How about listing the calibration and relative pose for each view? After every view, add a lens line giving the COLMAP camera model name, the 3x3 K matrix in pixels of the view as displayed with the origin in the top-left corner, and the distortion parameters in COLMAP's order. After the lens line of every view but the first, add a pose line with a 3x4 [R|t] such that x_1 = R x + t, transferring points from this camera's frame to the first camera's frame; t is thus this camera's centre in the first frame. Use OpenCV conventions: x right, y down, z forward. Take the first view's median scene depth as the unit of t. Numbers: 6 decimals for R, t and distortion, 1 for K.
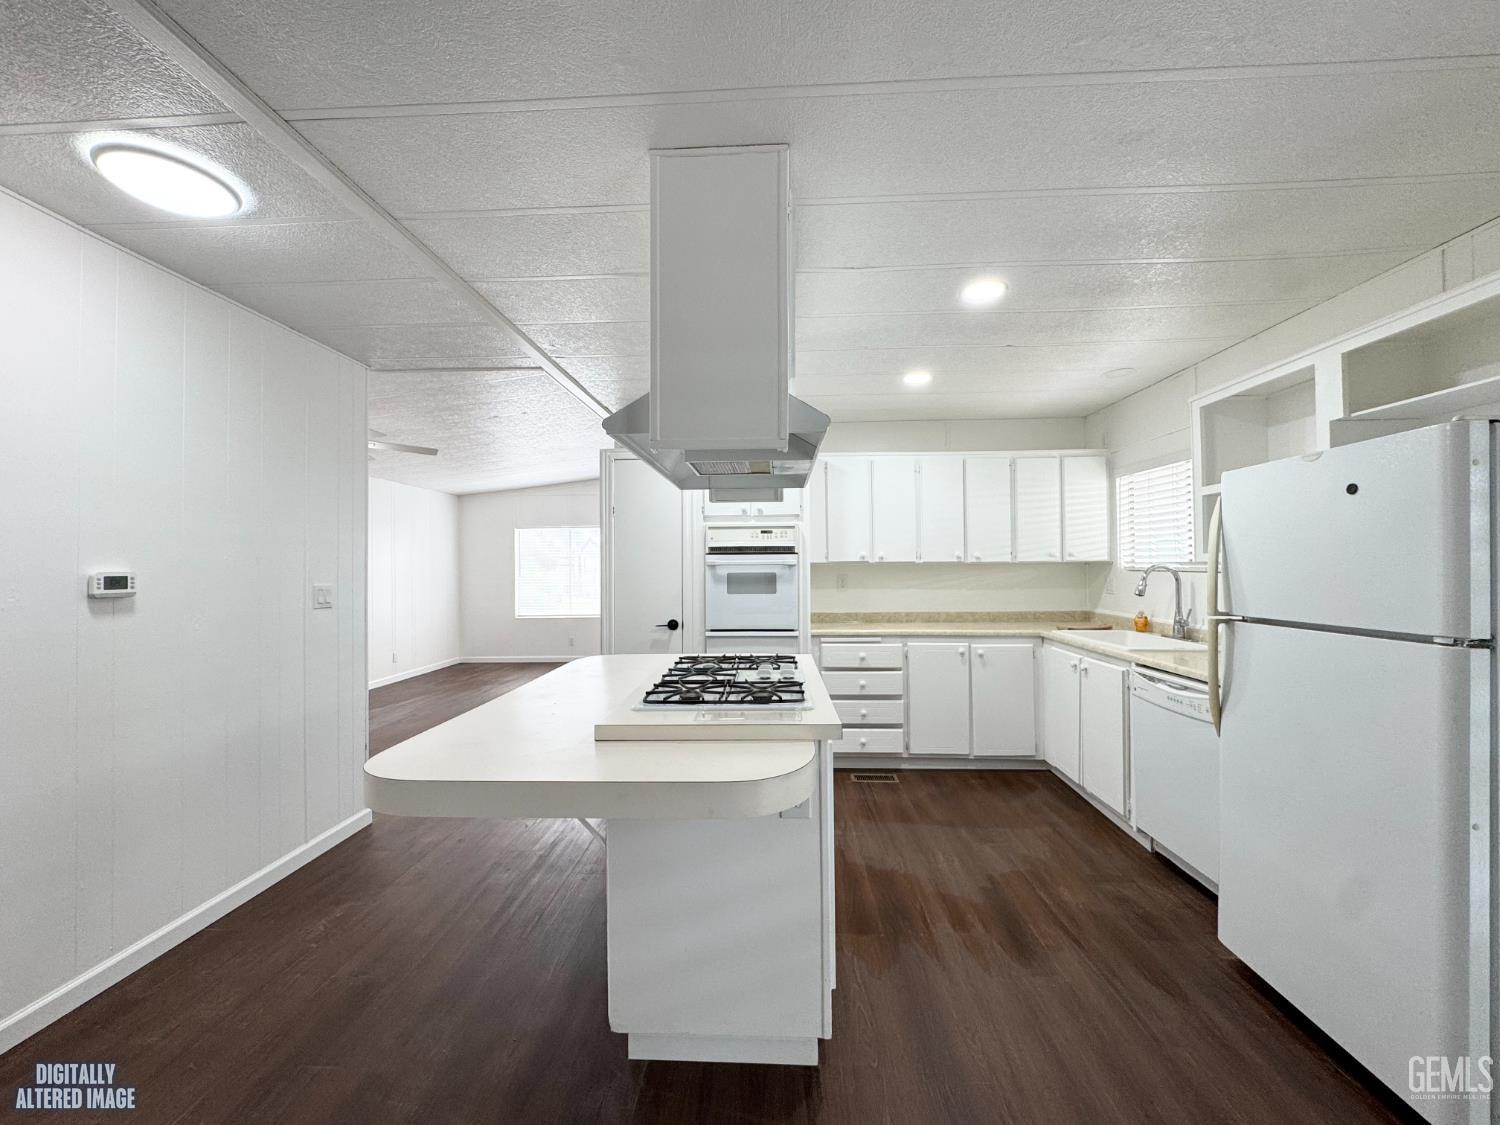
lens RADIAL K [[602.3, 0, 747.7], [0, 602.3, 564.3], [0, 0, 1]] dist [-0.004840, 0.000849]
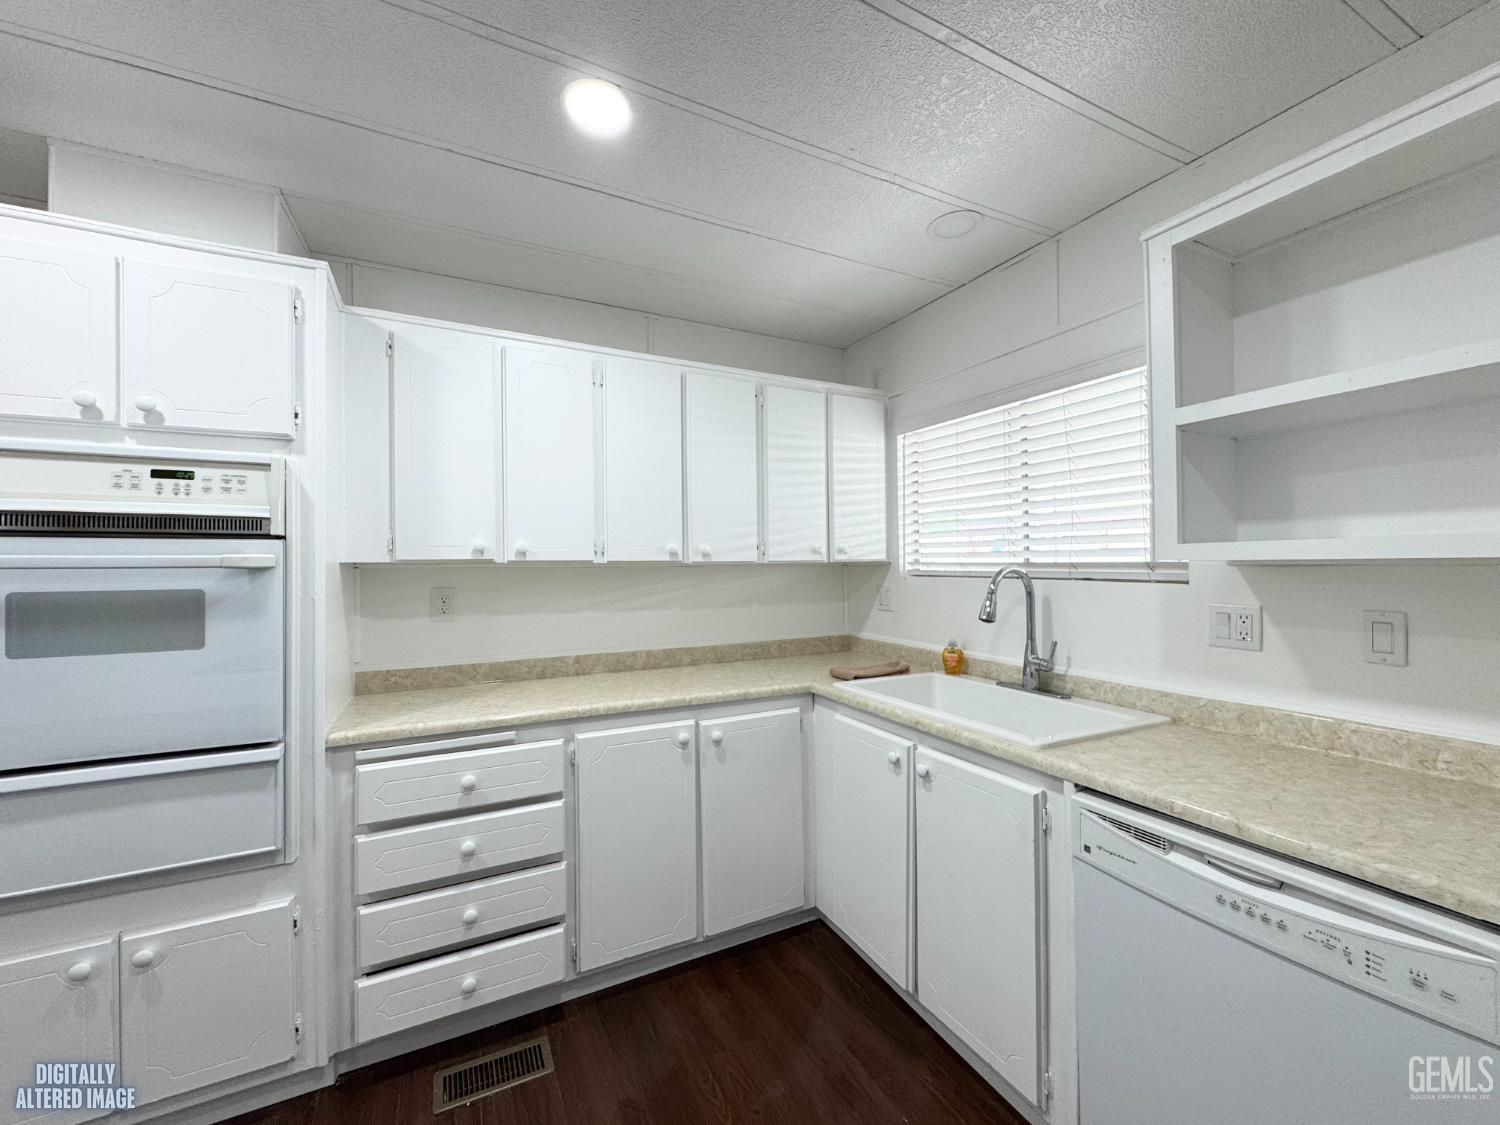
lens RADIAL K [[602.3, 0, 749.1], [0, 602.3, 556.8], [0, 0, 1]] dist [-0.004840, 0.000849]
pose [[0.866233, 0.007523, 0.499583, 0.148578], [-0.000062, 0.999888, -0.014950, -0.000389], [-0.499640, 0.012920, 0.866137, 0.528411]]
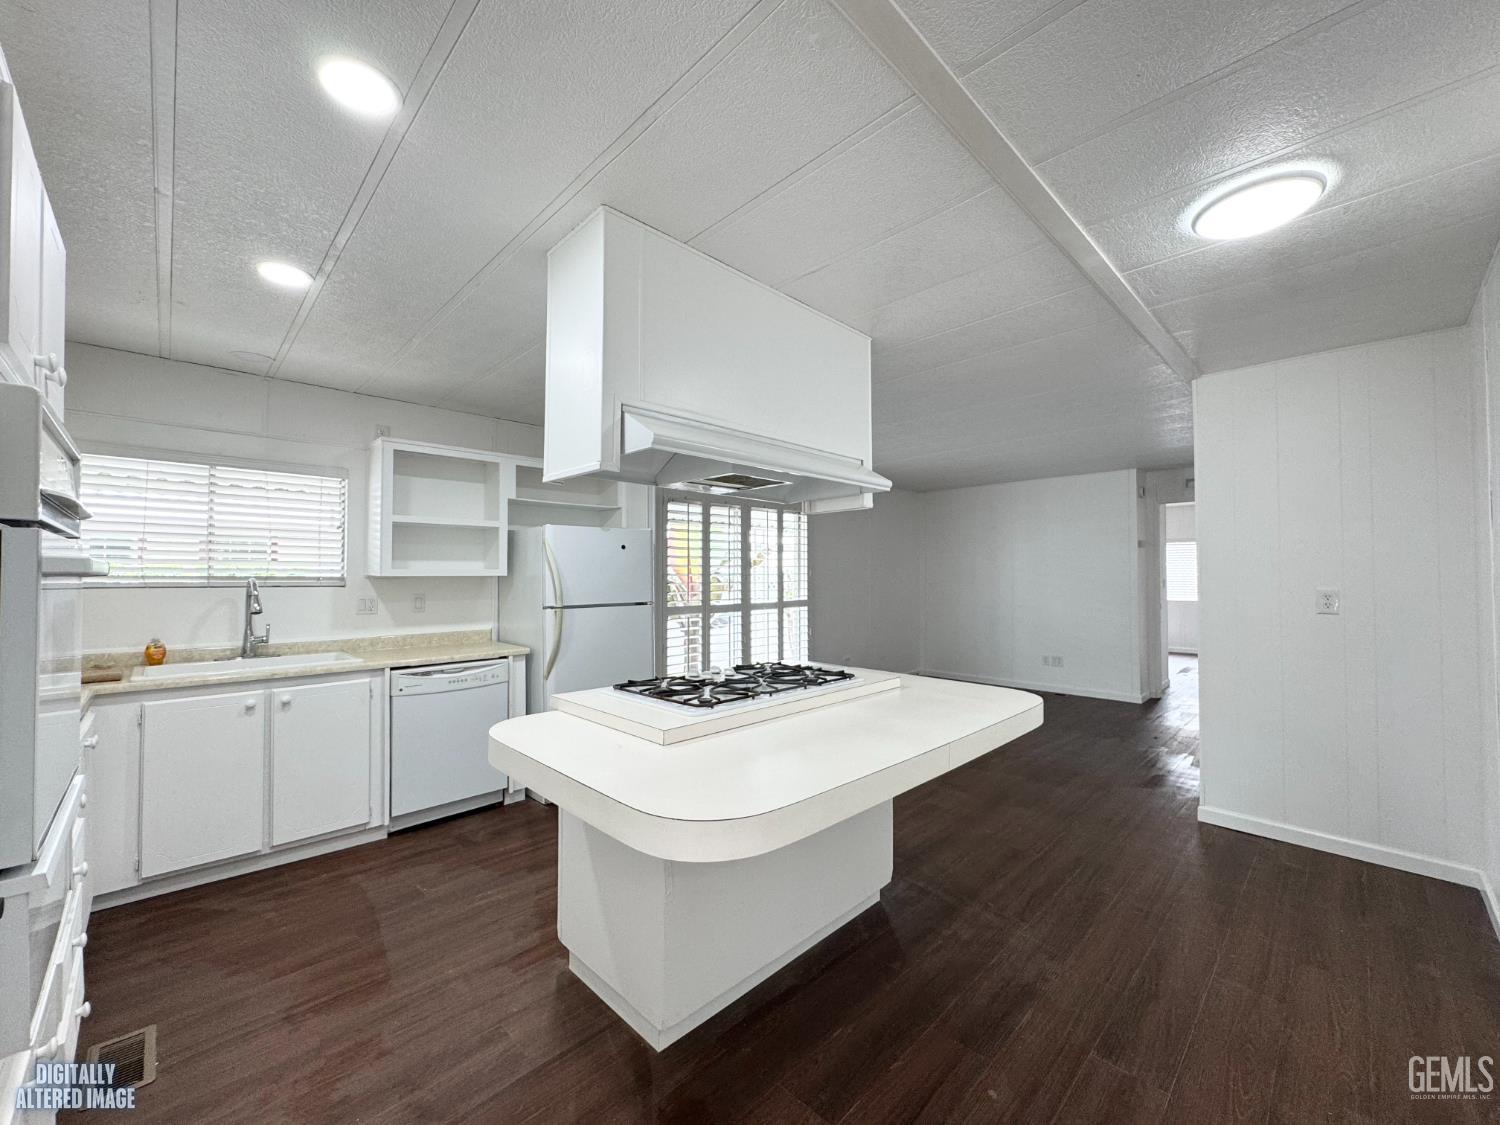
lens RADIAL K [[602.3, 0, 759.6], [0, 602.3, 562.3], [0, 0, 1]] dist [-0.004840, 0.000849]
pose [[-0.749754, 0.018196, 0.661466, -0.425510], [0.003528, 0.999718, -0.023502, -0.001065], [-0.661707, -0.015287, -0.749606, 0.999157]]
